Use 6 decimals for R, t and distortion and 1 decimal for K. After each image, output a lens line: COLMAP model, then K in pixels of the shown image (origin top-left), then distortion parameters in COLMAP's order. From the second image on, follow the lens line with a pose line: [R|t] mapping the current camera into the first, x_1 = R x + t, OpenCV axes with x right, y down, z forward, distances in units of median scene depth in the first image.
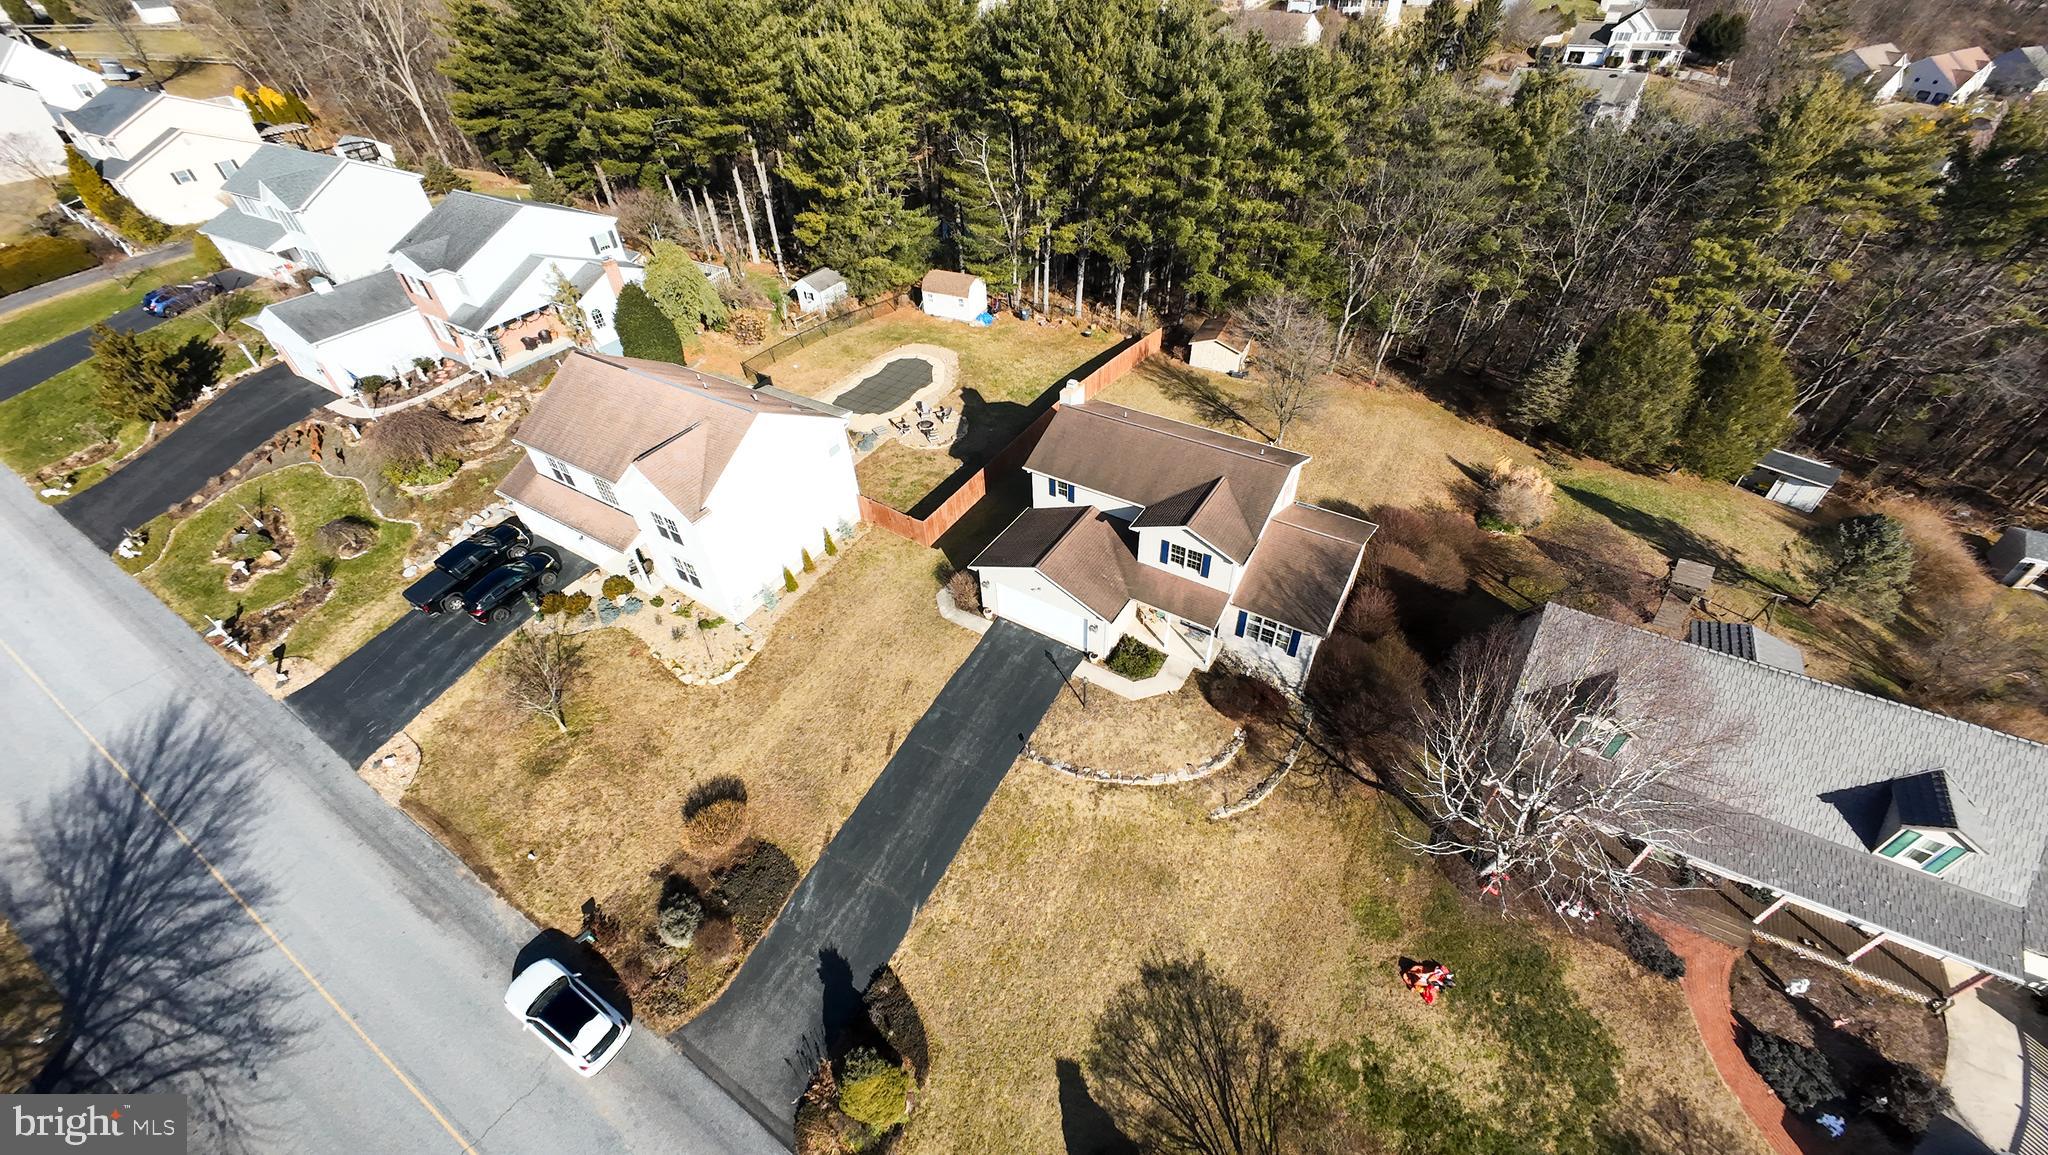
lens RADIAL K [[800.1, 0, 1004.9], [0, 800.1, 561.2], [0, 0, 1]] dist [-0.001026, -0.000299]
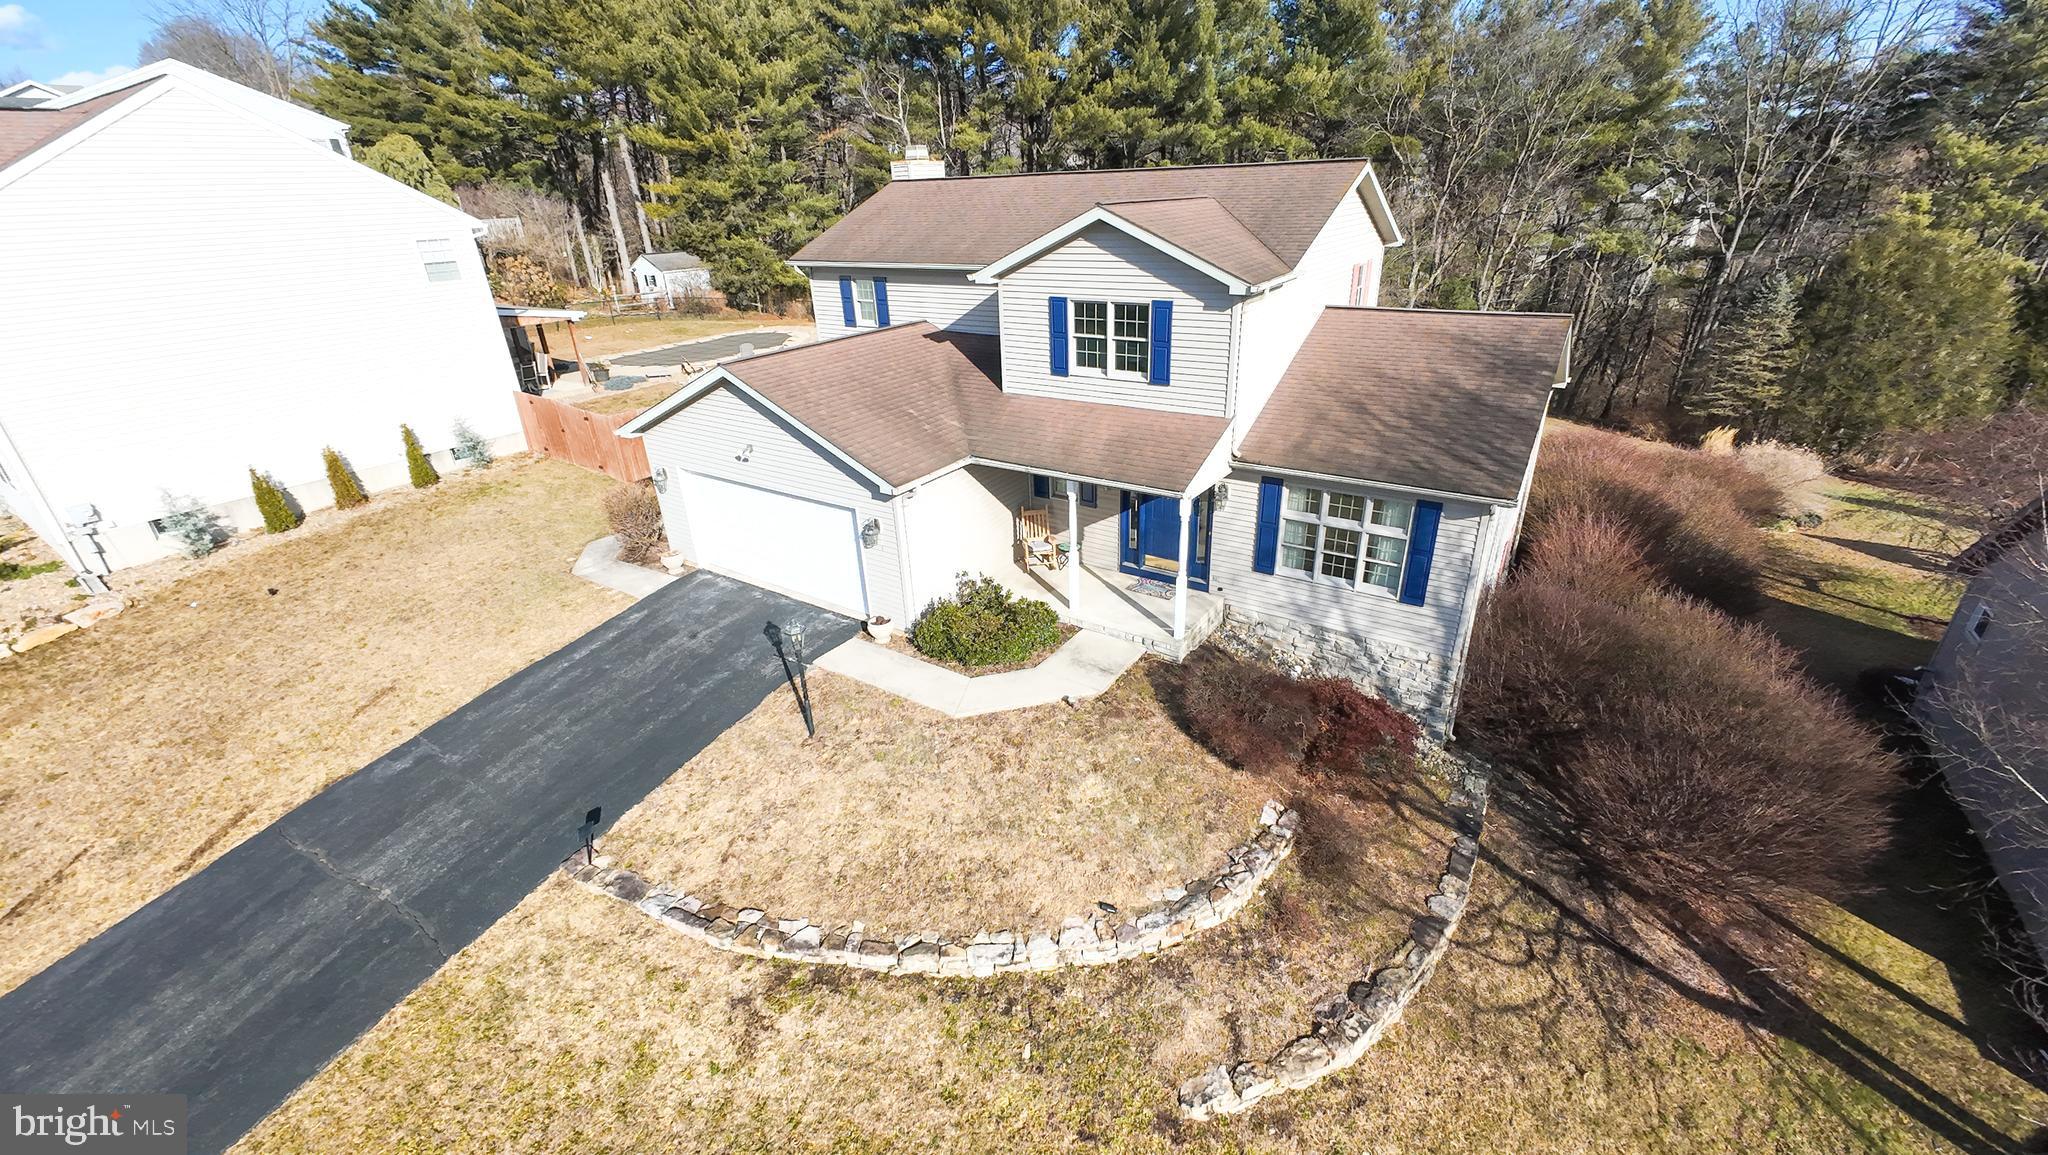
lens RADIAL K [[827.5, 0, 1033.5], [0, 827.5, 589.3], [0, 0, 1]] dist [-0.003961, 0.000412]
pose [[0.999773, 0.020529, -0.005759, 0.192912], [-0.021320, 0.965929, -0.257928, 0.209835], [0.000268, 0.257992, 0.966147, 0.646990]]
